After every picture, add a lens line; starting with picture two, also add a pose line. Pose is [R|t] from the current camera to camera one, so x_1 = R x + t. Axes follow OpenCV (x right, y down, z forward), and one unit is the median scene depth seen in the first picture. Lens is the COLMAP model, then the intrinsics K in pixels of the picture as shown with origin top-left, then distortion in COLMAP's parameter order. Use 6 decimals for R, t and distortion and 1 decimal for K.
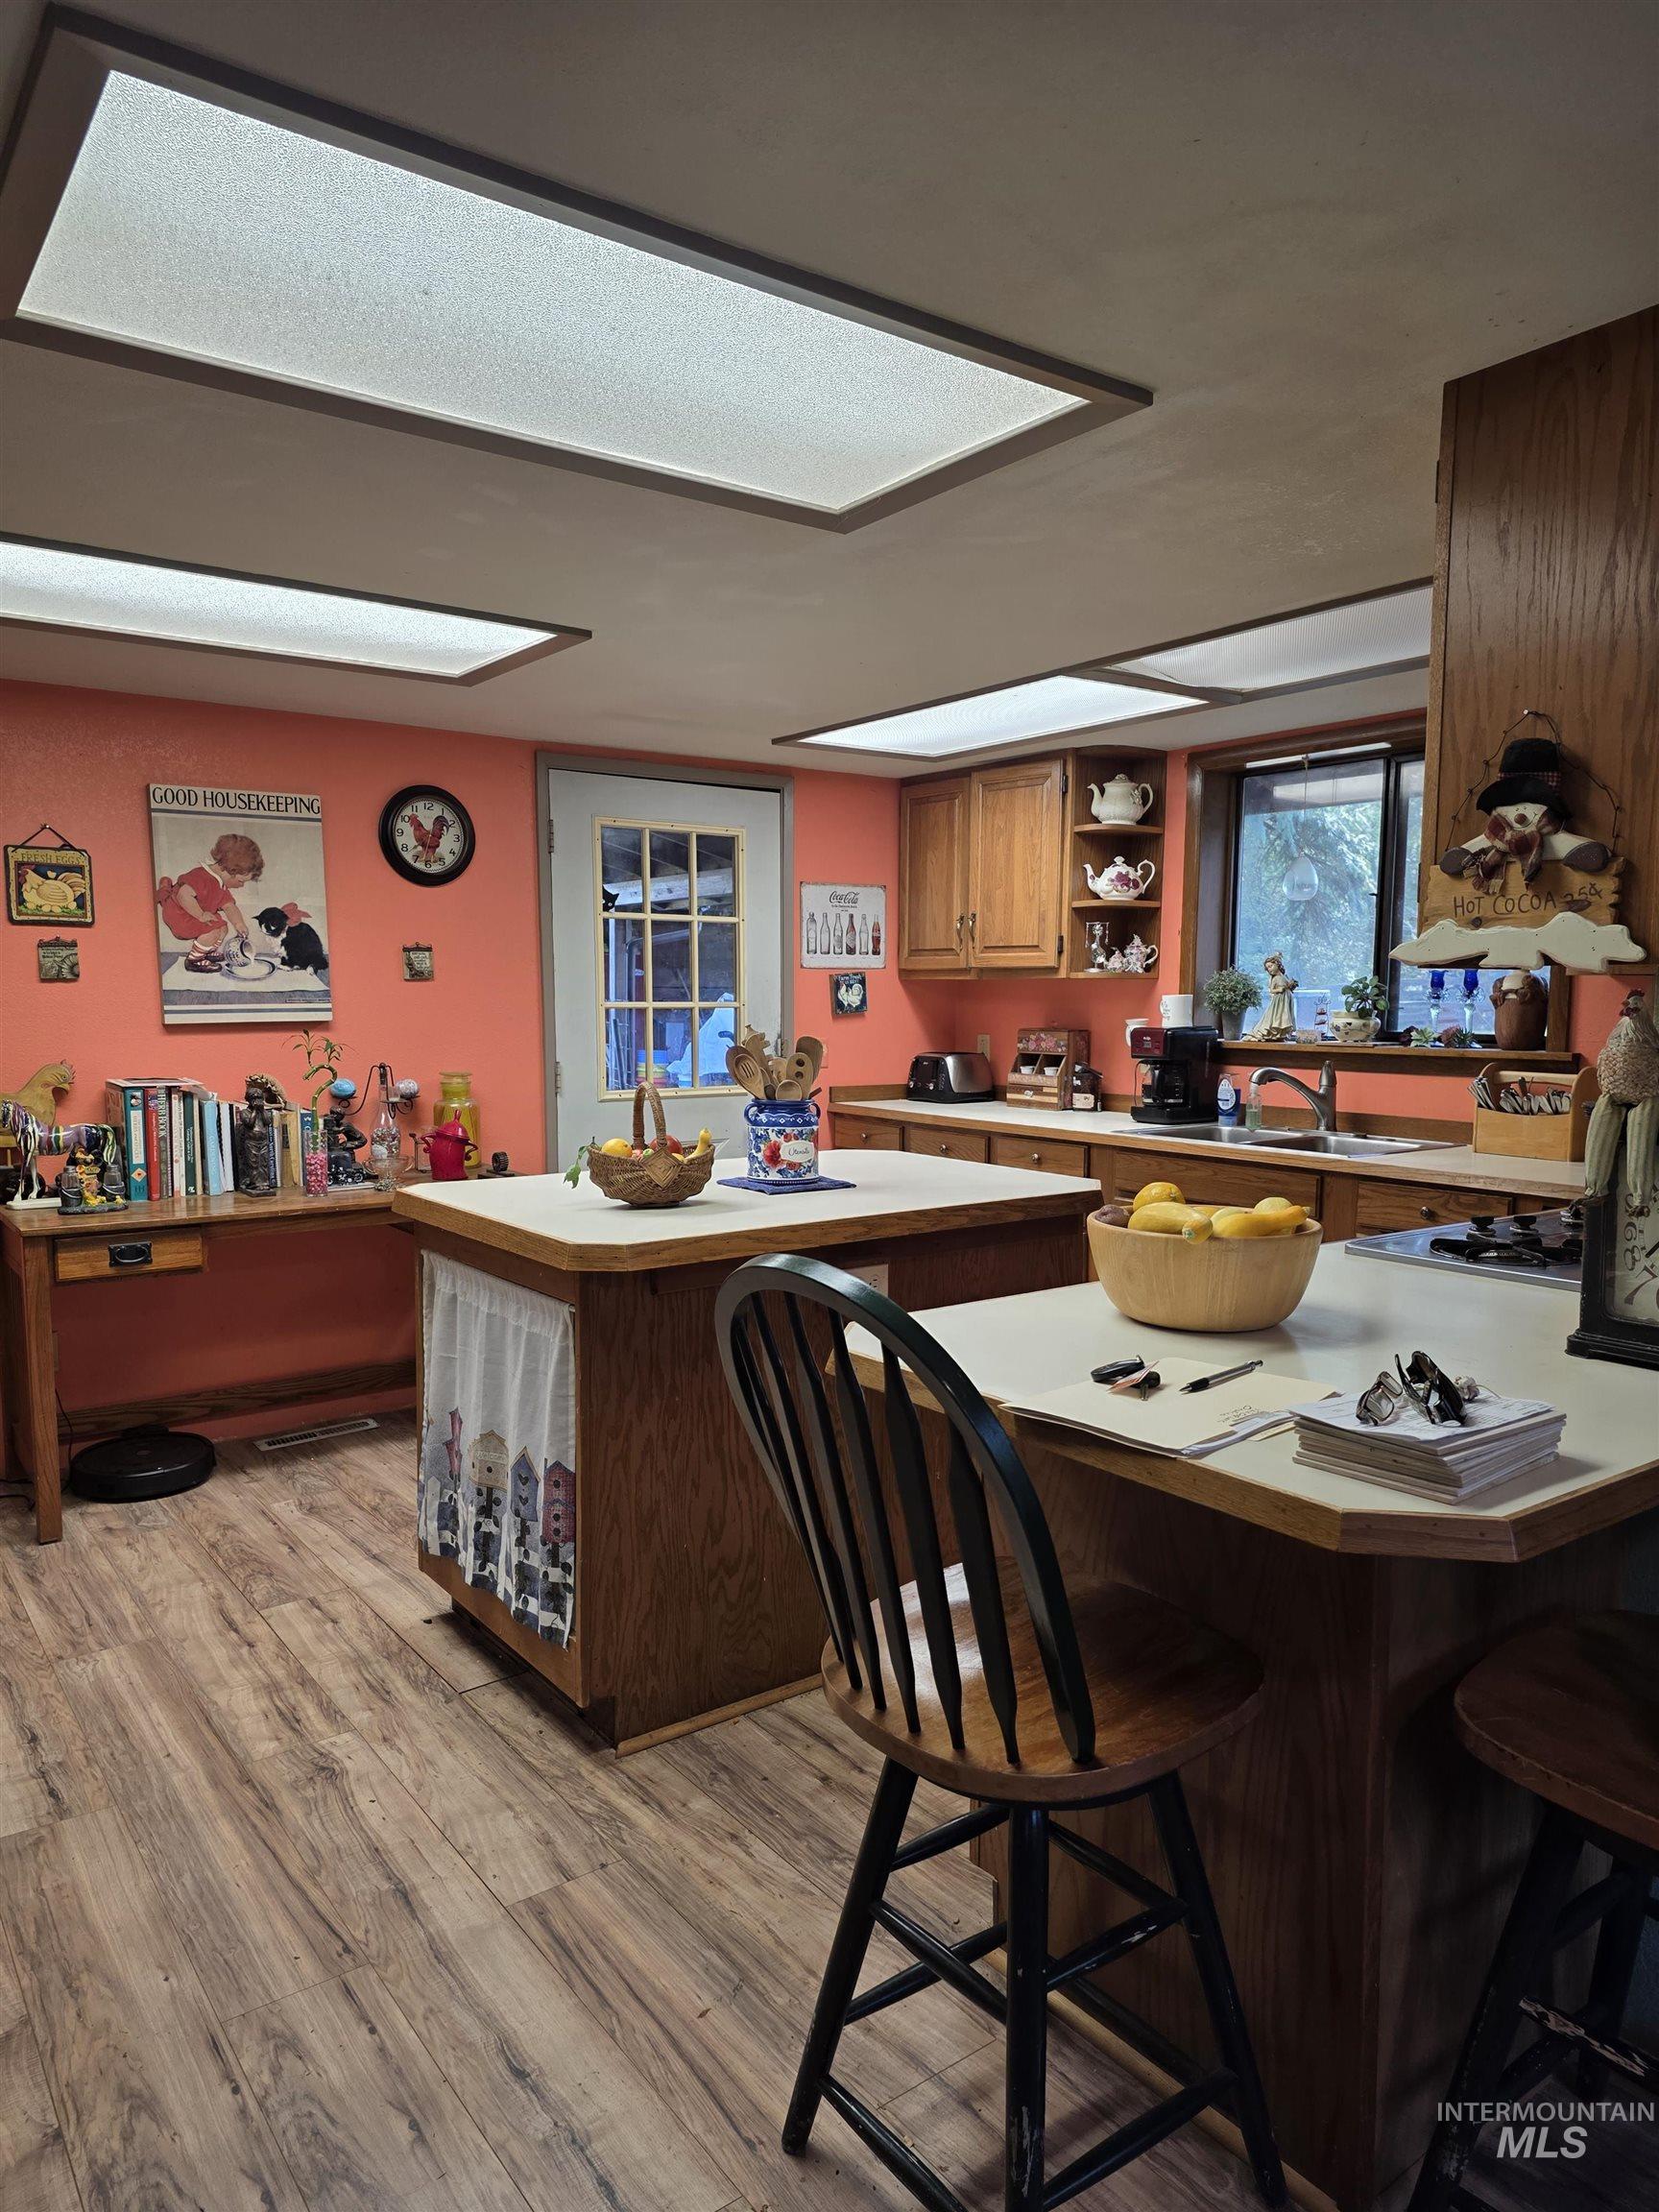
lens RADIAL K [[1468.3, 0, 817.6], [0, 1468.3, 1157.2], [0, 0, 1]] dist [0.076503, -0.039541]
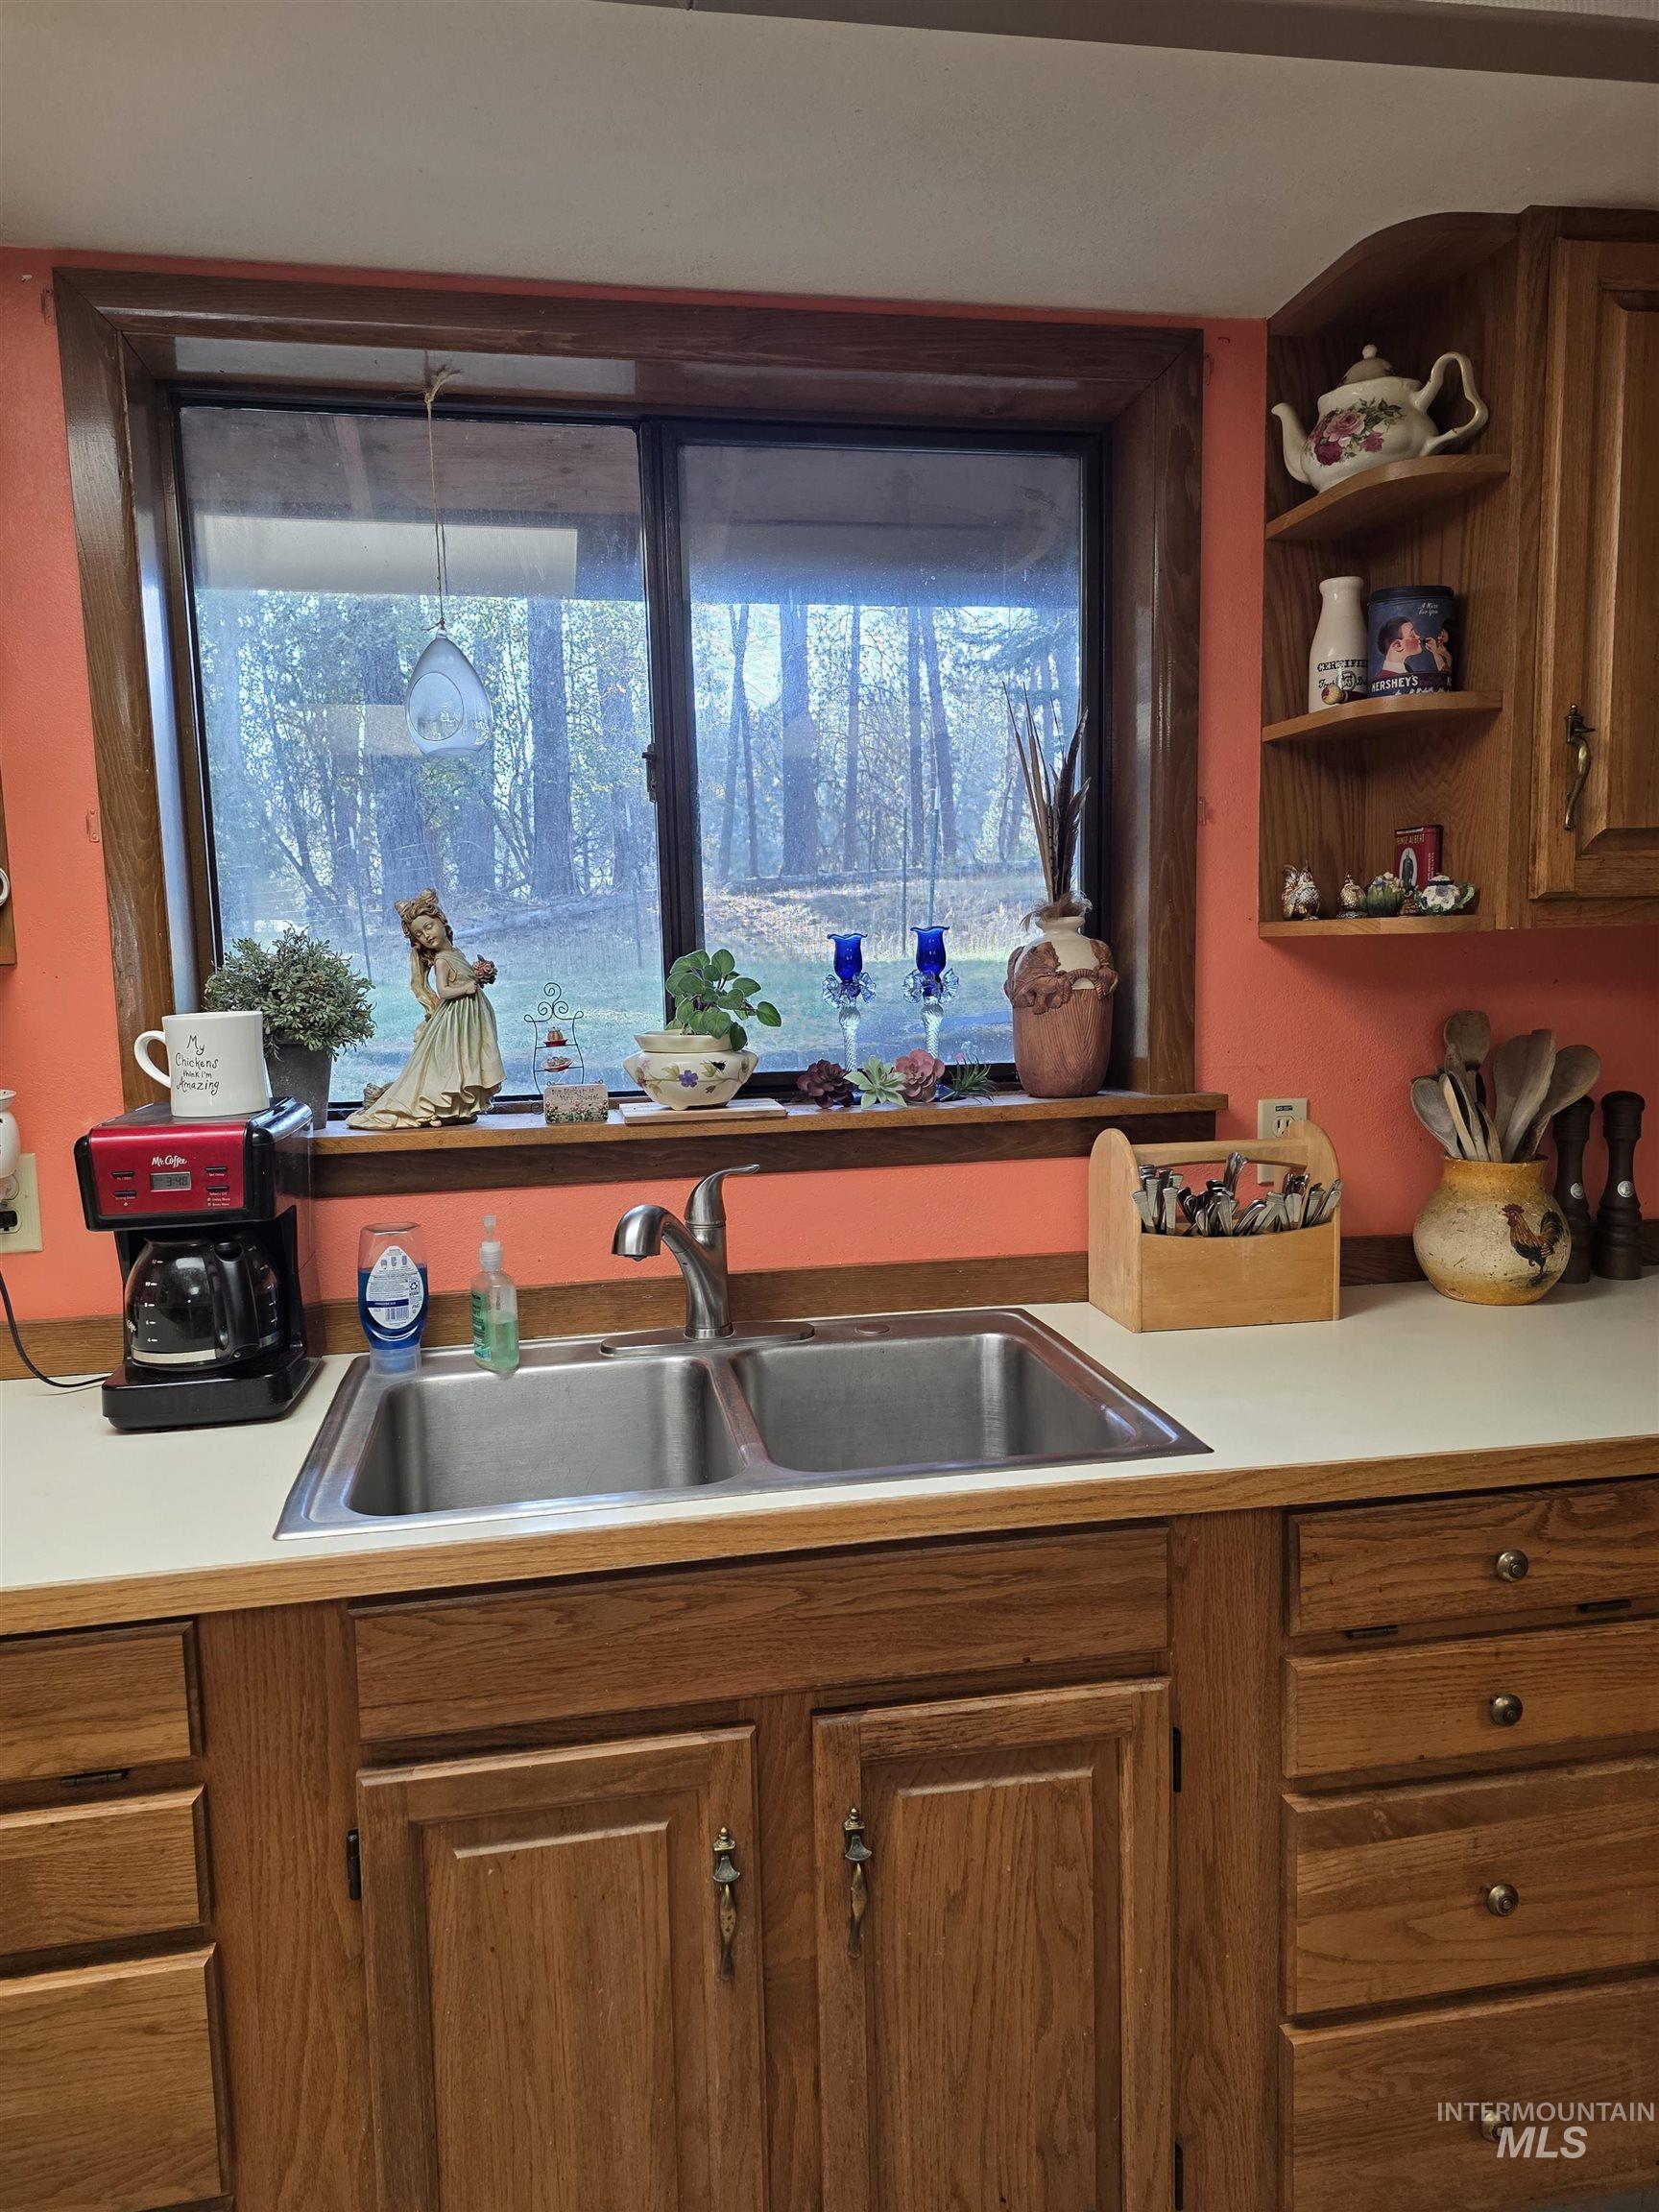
lens RADIAL K [[1468.3, 0, 825.6], [0, 1468.3, 1104.5], [0, 0, 1]] dist [0.076503, -0.039541]
pose [[0.427630, -0.112530, 0.896922, 0.006923], [0.129347, 0.989628, 0.062492, -0.089368], [-0.894652, 0.089291, 0.437750, 0.707002]]
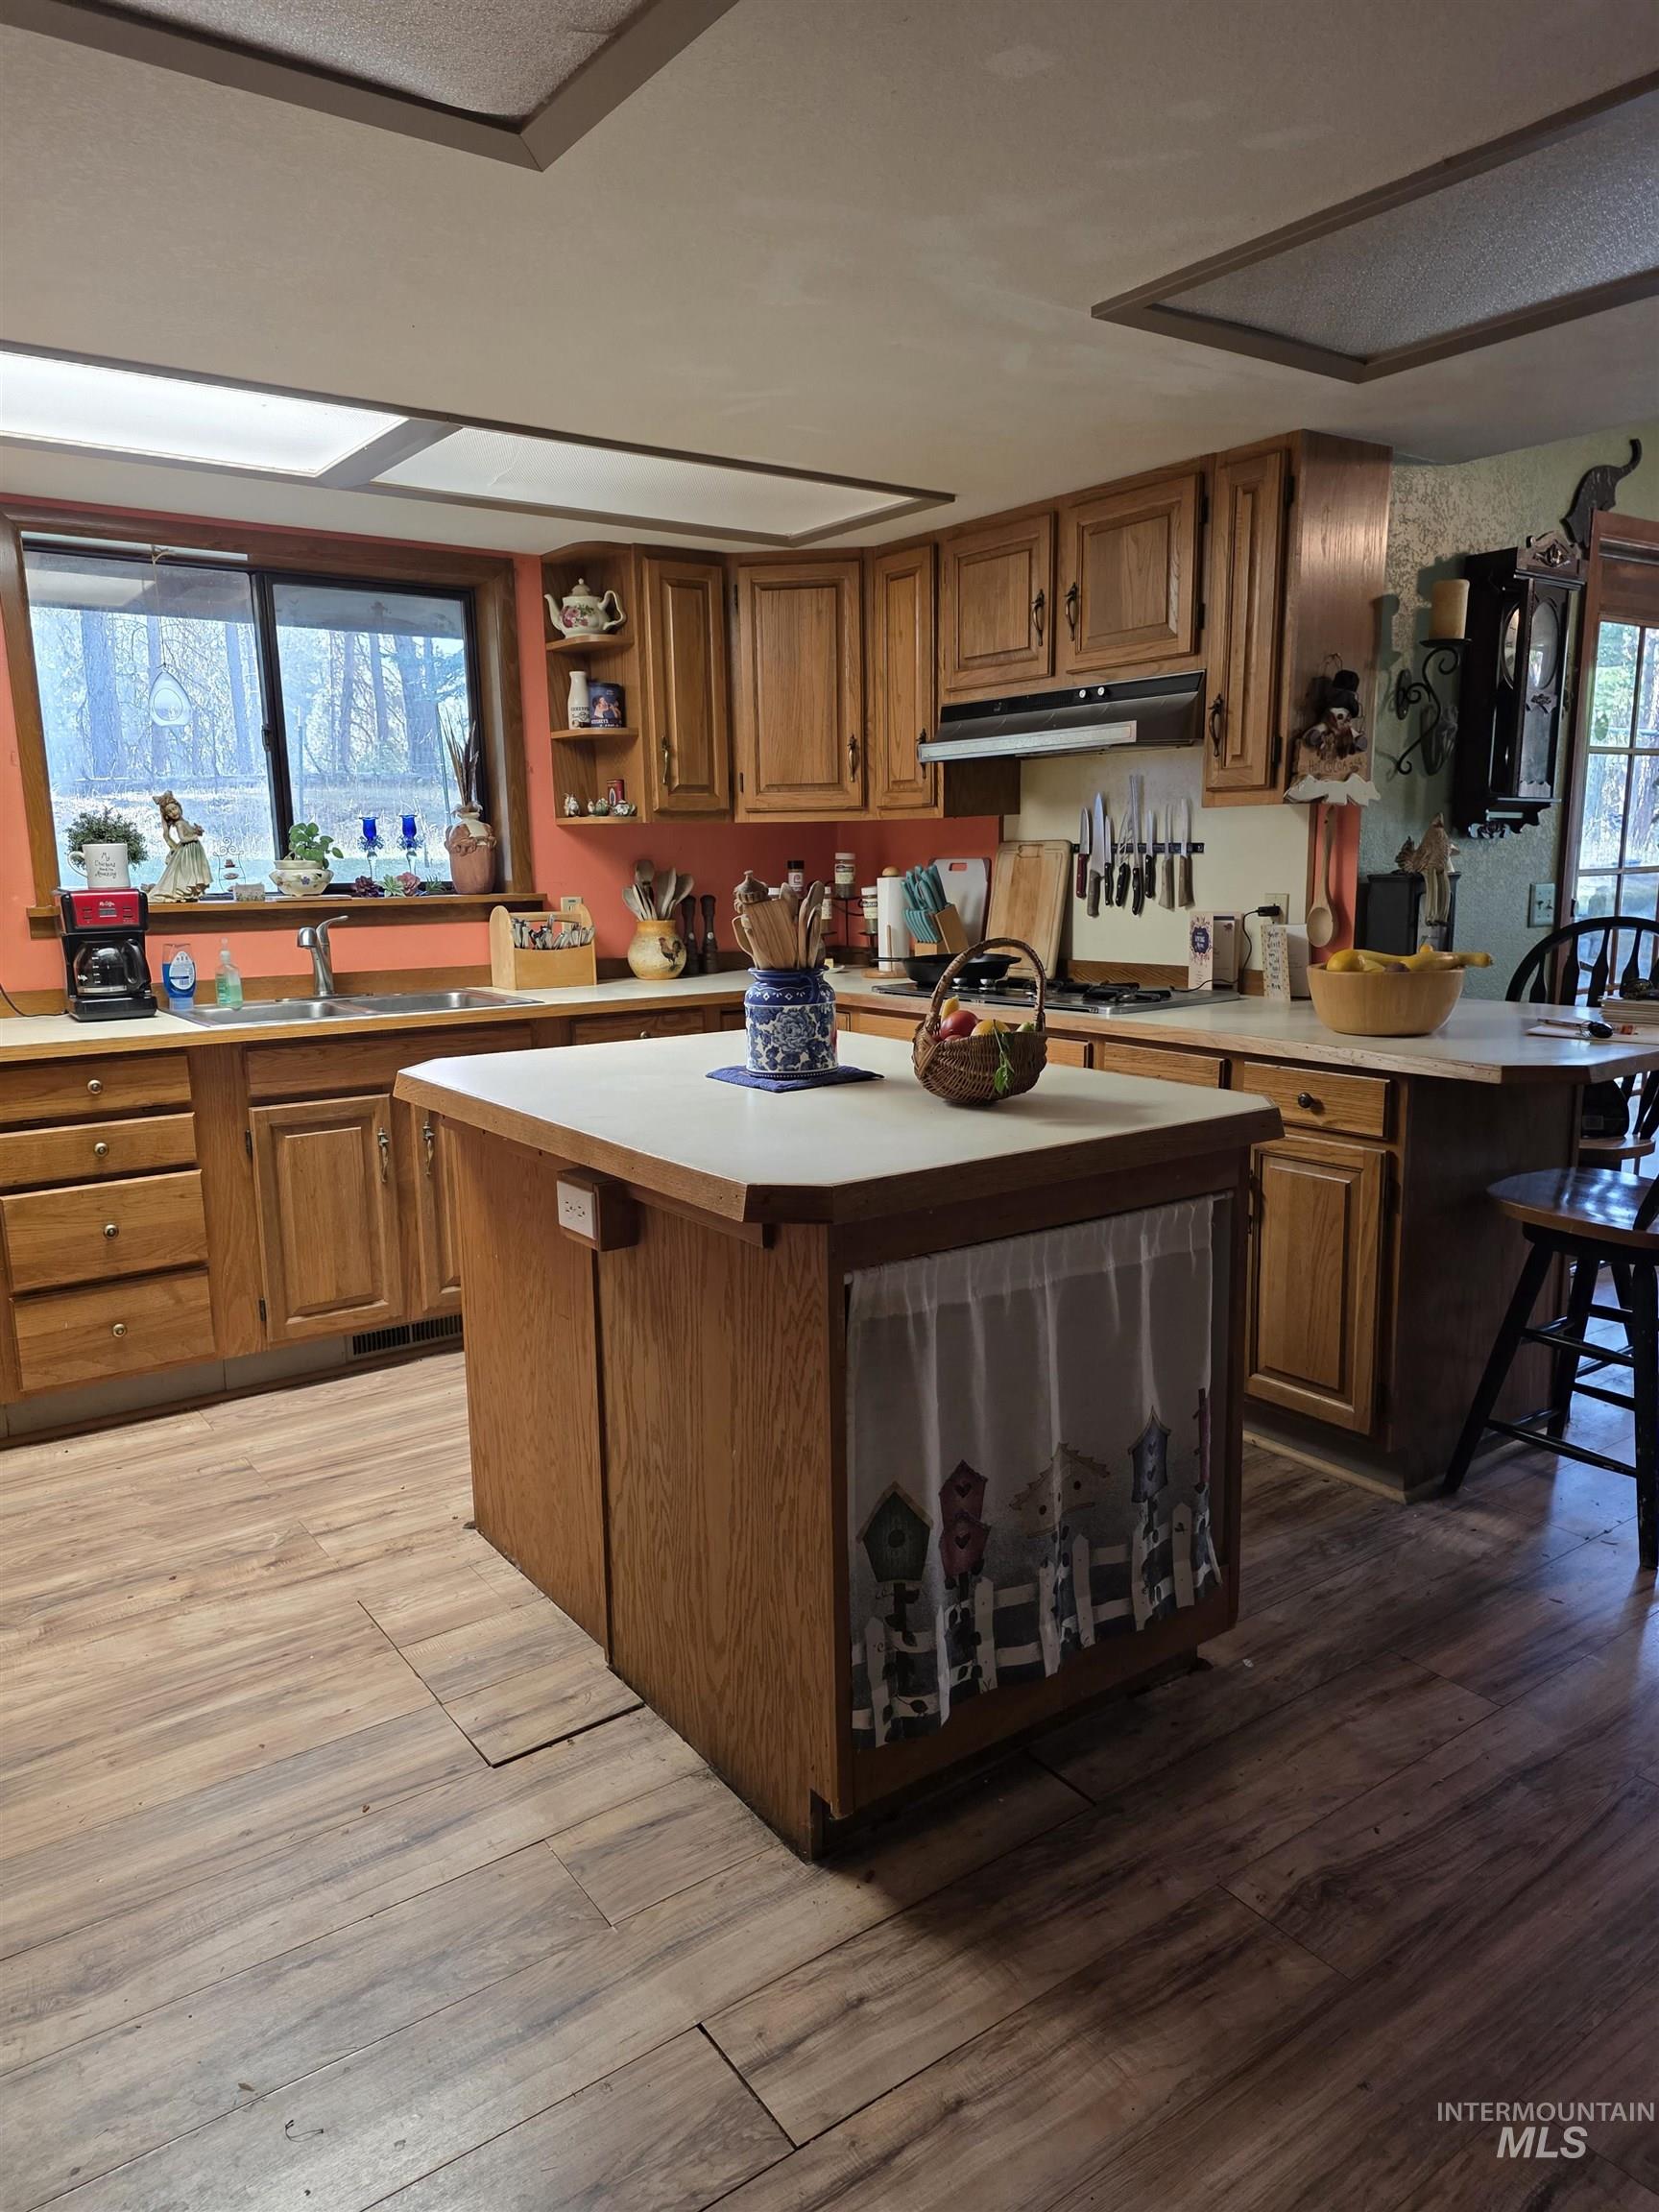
lens RADIAL K [[1468.3, 0, 840.0], [0, 1468.3, 1134.7], [0, 0, 1]] dist [0.076503, -0.039541]
pose [[-0.002270, -0.194436, 0.980913, -0.502482], [0.129443, 0.972605, 0.193089, -0.061882], [-0.991584, 0.127411, 0.022960, 0.604528]]
